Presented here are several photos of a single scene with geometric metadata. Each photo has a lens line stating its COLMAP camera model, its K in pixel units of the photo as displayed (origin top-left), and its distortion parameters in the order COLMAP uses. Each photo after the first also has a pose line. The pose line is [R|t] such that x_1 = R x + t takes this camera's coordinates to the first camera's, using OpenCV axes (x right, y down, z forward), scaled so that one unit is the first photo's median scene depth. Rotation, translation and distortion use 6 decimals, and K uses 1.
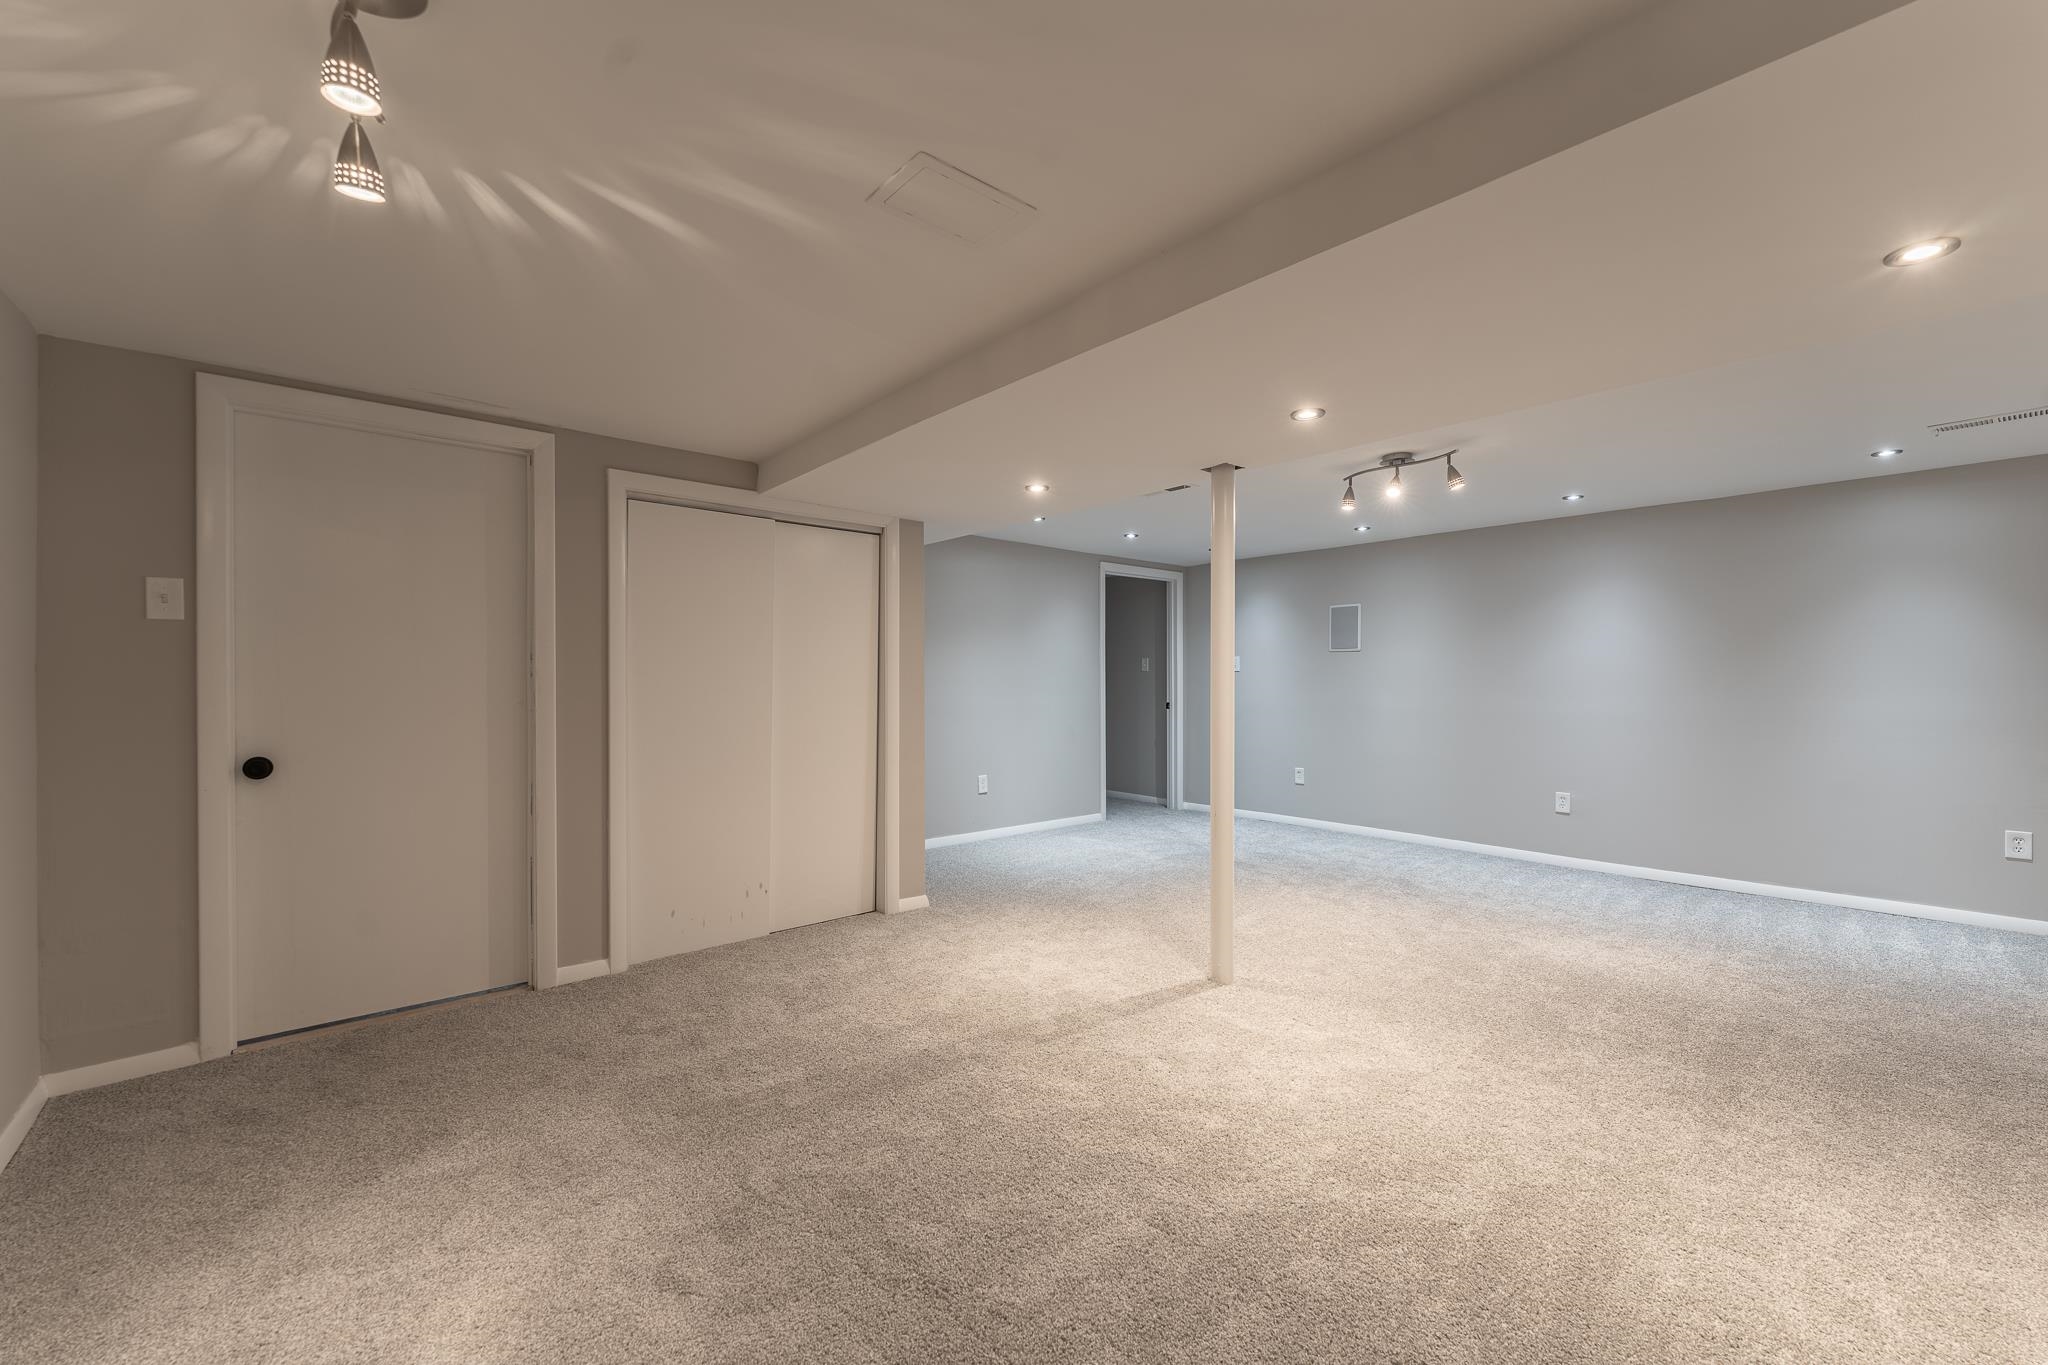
lens RADIAL K [[824.6, 0, 1024.0], [0, 824.6, 682.5], [0, 0, 1]] dist [0.000613, -0.000043]
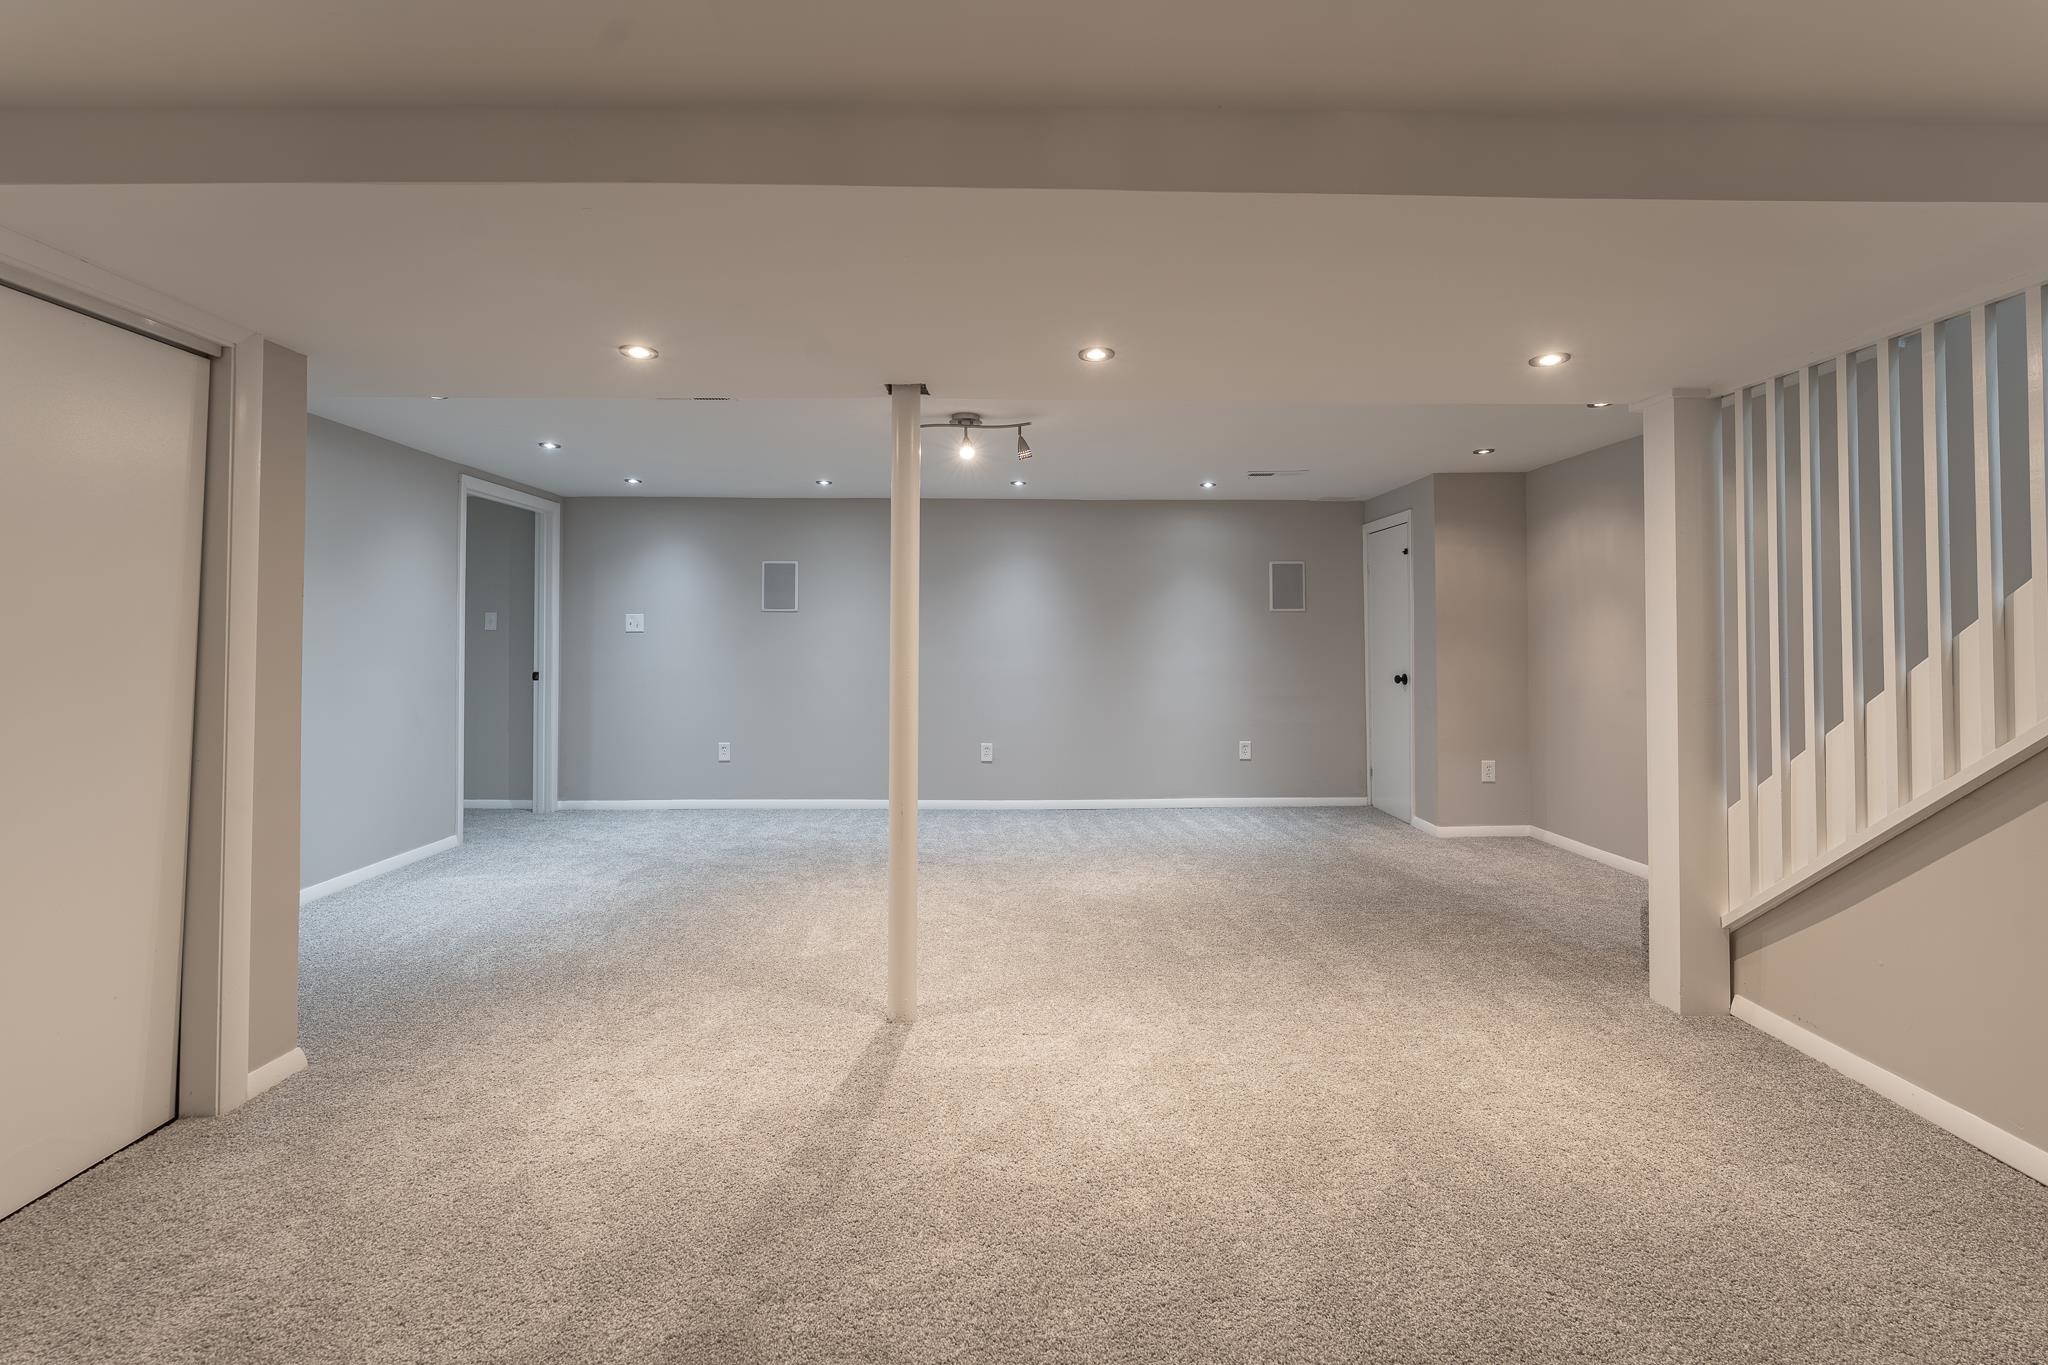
lens RADIAL K [[842.5, 0, 1020.9], [0, 842.5, 619.9], [0, 0, 1]] dist [0.000047, -0.000247]
pose [[0.635451, 0.019721, 0.771889, -0.298667], [0.001070, 0.999650, -0.026422, -0.006039], [-0.772141, 0.017616, 0.635208, 0.341859]]
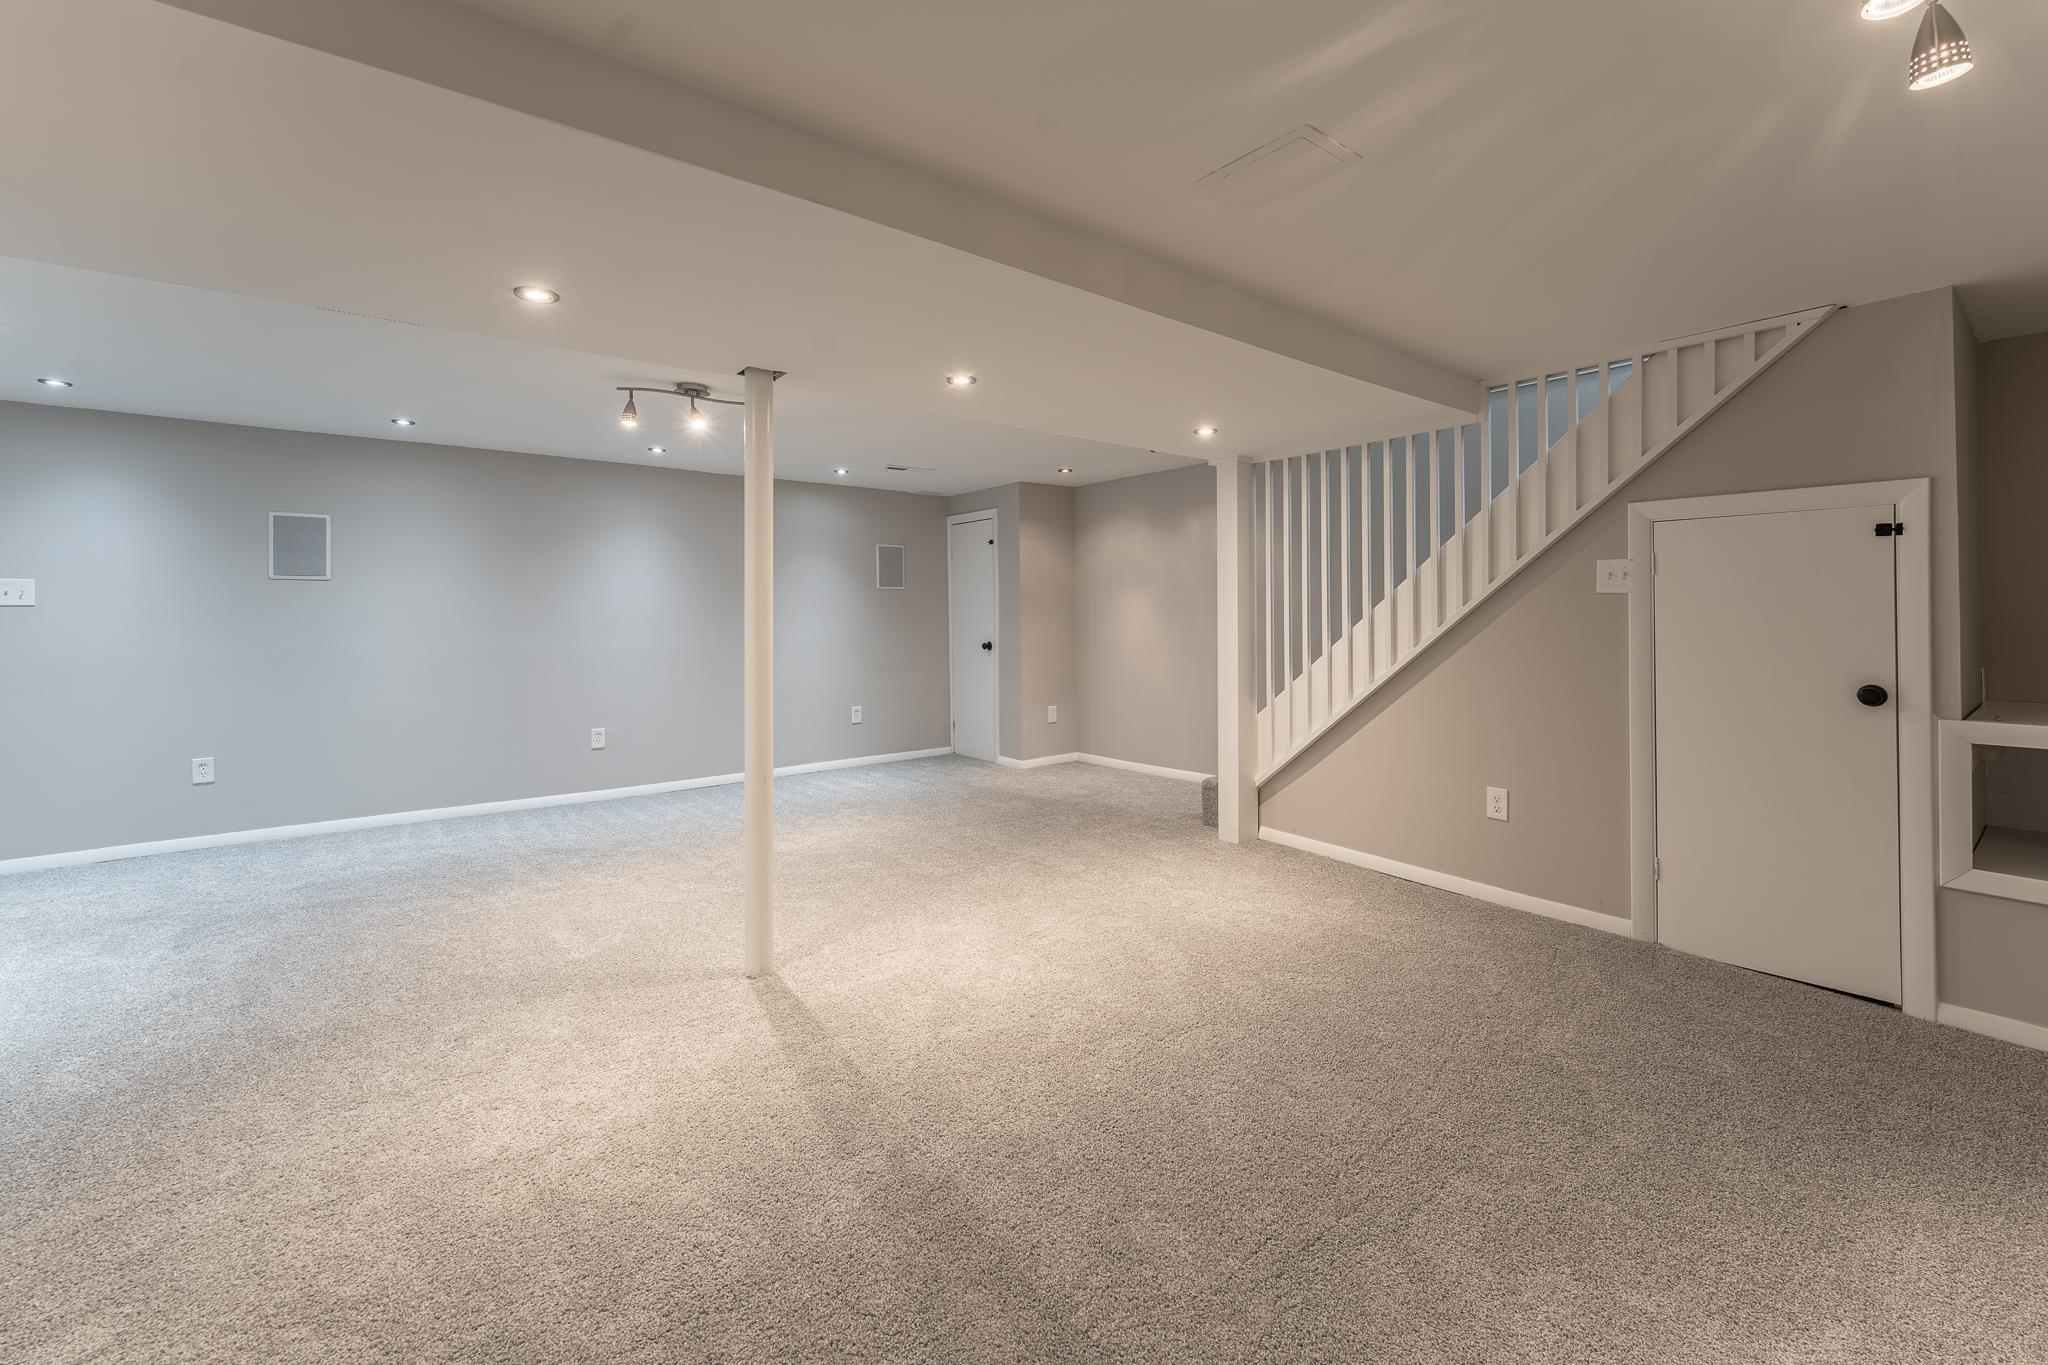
lens RADIAL K [[849.8, 0, 1034.7], [0, 849.8, 611.1], [0, 0, 1]] dist [-0.002145, 0.000005]
pose [[0.029412, 0.005510, 0.999552, -0.567906], [0.006802, 0.999961, -0.005712, -0.004354], [-0.999544, 0.006967, 0.029373, 0.620822]]
